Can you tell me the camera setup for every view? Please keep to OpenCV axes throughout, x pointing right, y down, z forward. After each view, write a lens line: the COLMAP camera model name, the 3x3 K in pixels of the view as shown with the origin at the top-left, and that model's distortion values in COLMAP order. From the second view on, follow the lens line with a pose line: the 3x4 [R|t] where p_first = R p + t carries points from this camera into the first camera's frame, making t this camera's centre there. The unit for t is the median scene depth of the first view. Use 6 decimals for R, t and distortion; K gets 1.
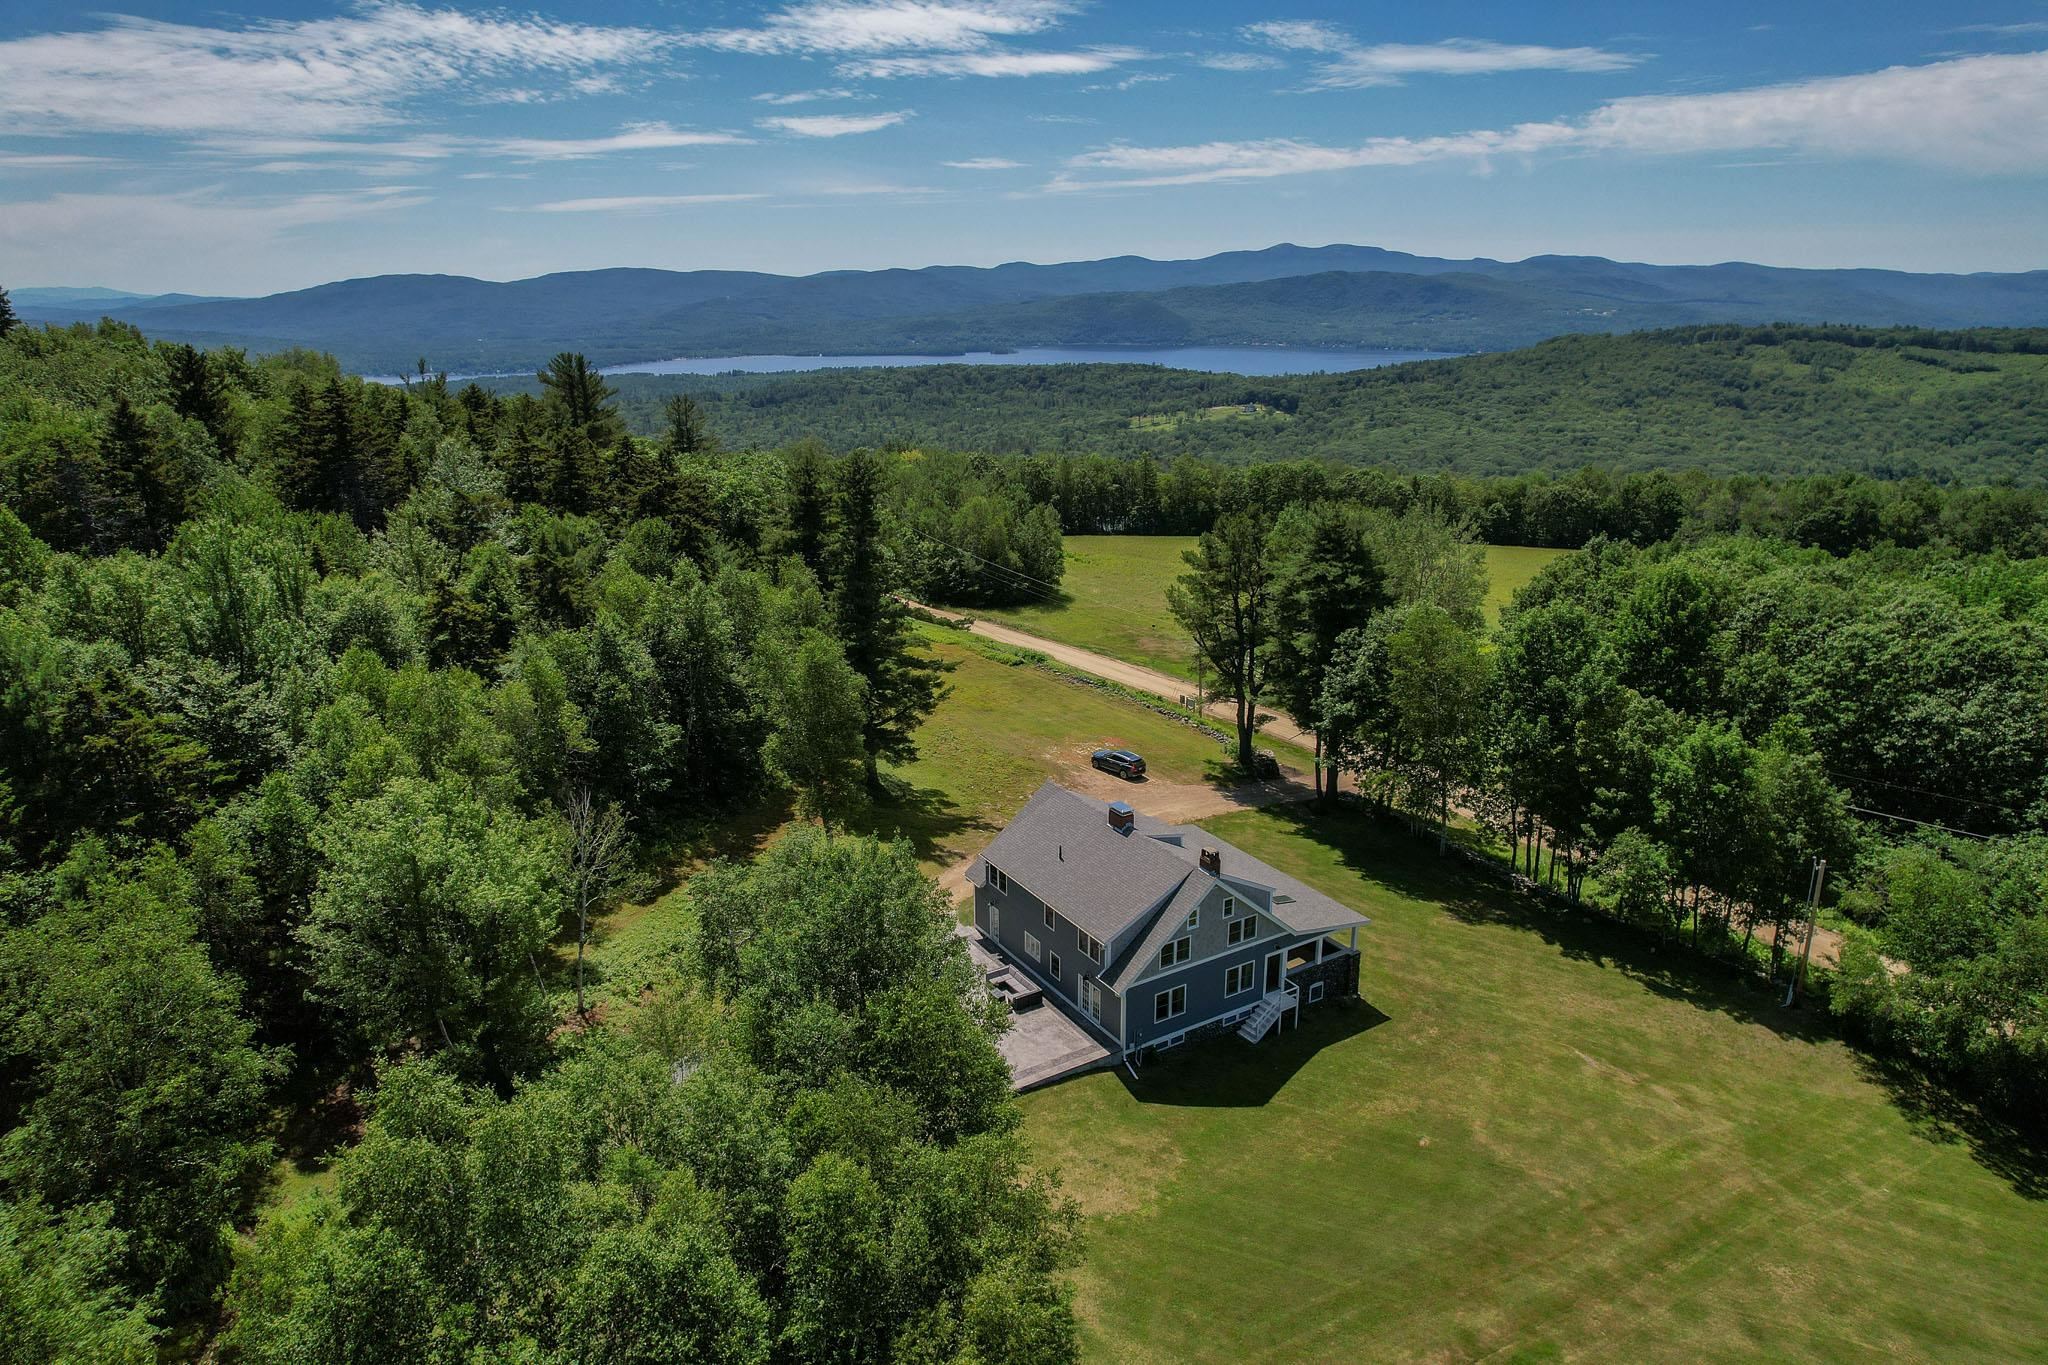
lens RADIAL K [[1322.8, 0, 1024.0], [0, 1322.8, 682.5], [0, 0, 1]] dist [-0.040239, 0.044282]
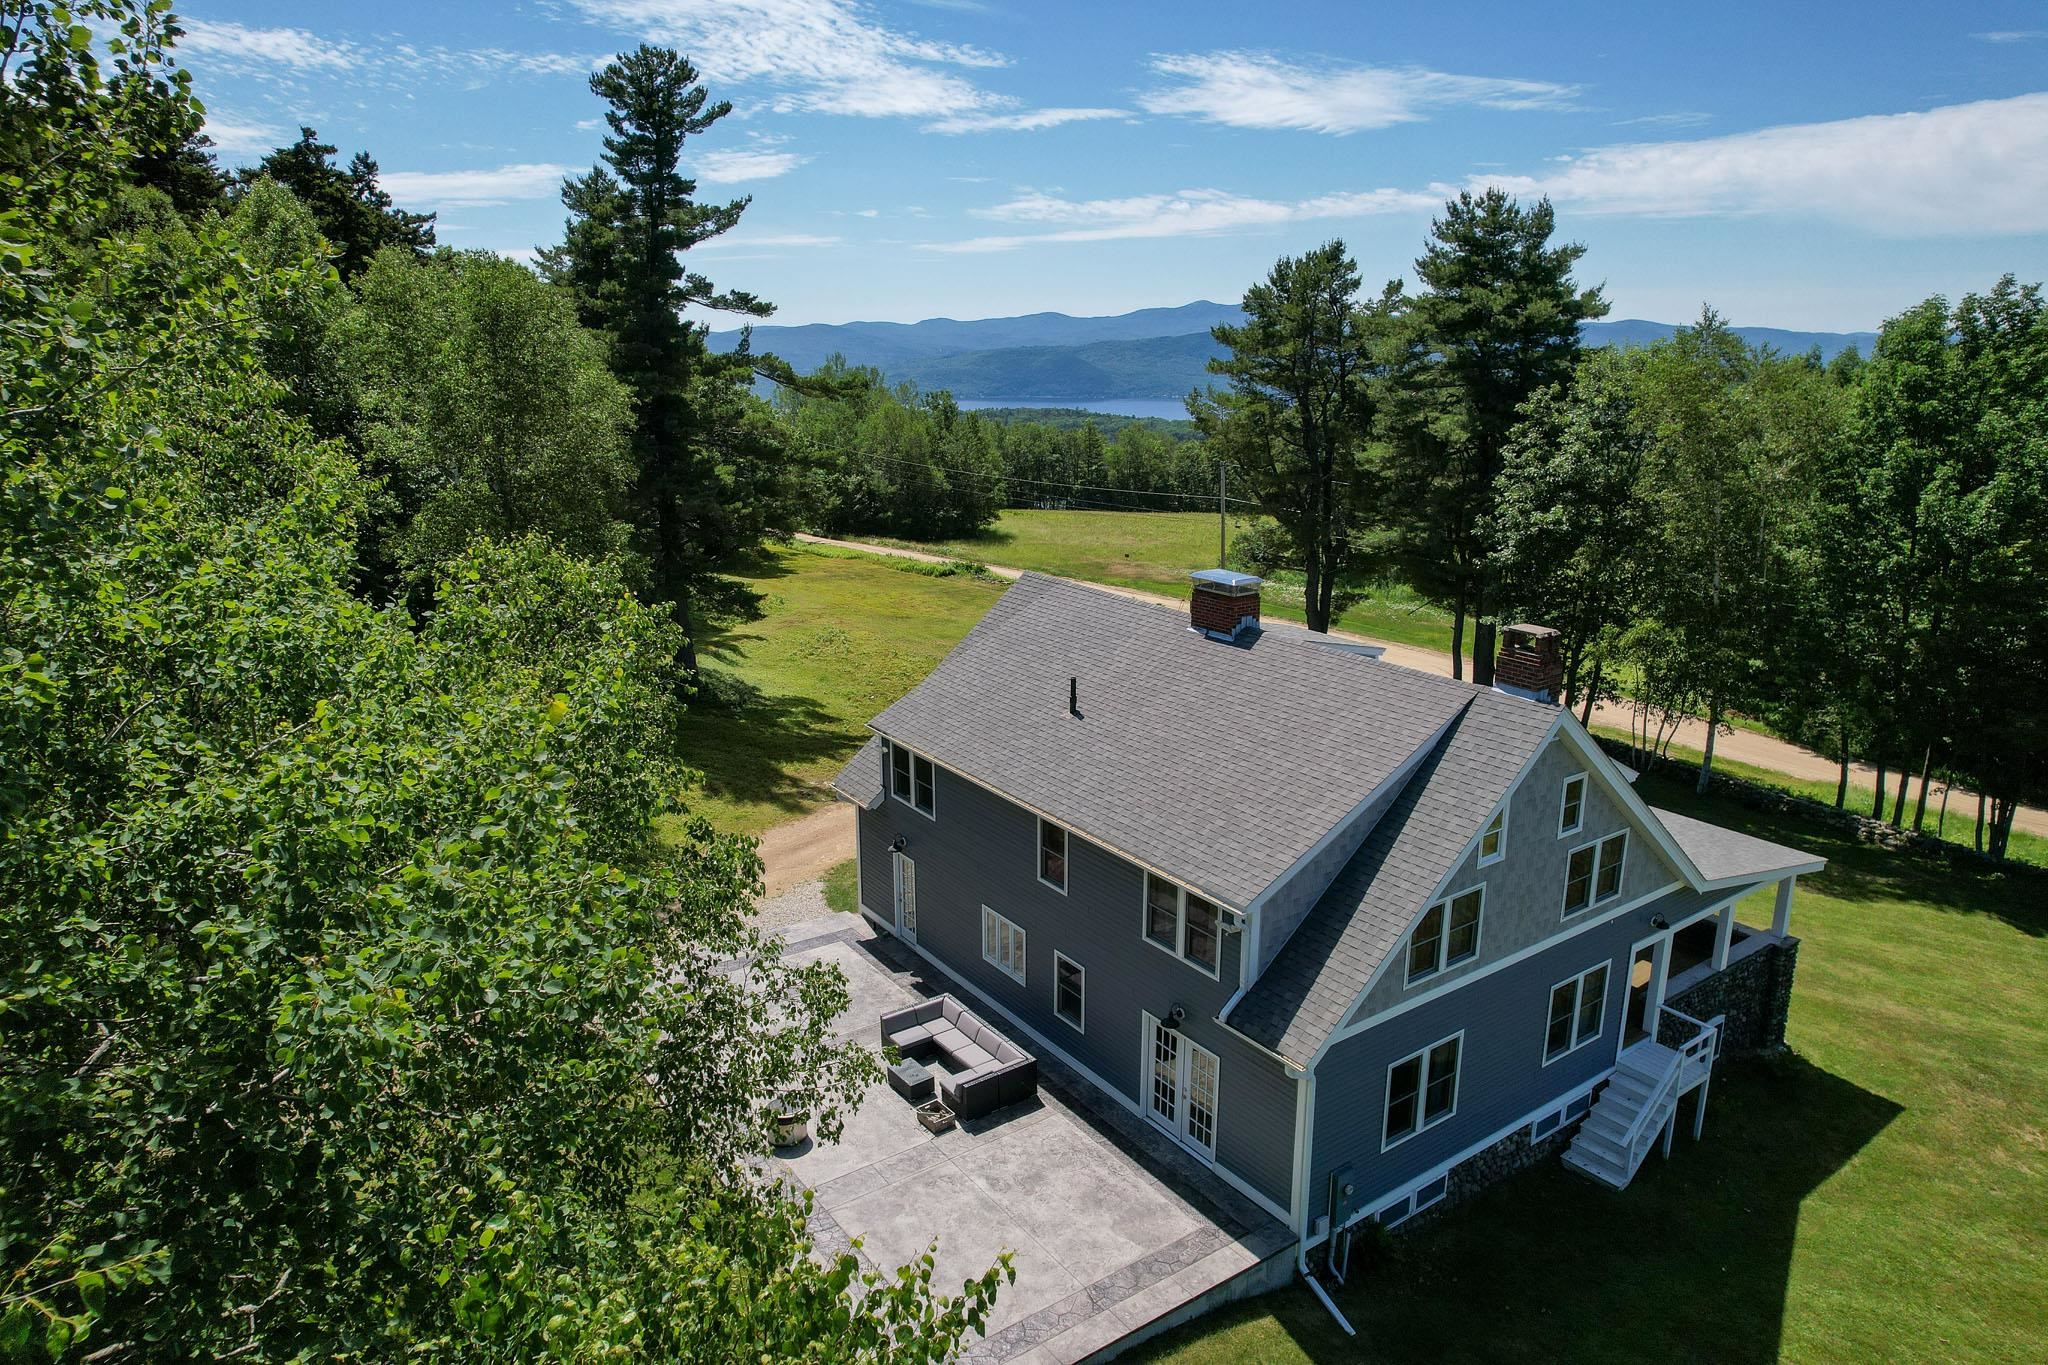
lens RADIAL K [[1322.4, 0, 1050.0], [0, 1322.4, 677.6], [0, 0, 1]] dist [-0.079413, 0.081526]
pose [[0.996961, -0.006763, 0.077609, -0.009509], [0.010242, 0.998956, -0.044528, 0.144332], [-0.077227, 0.045188, 0.995989, 0.636557]]
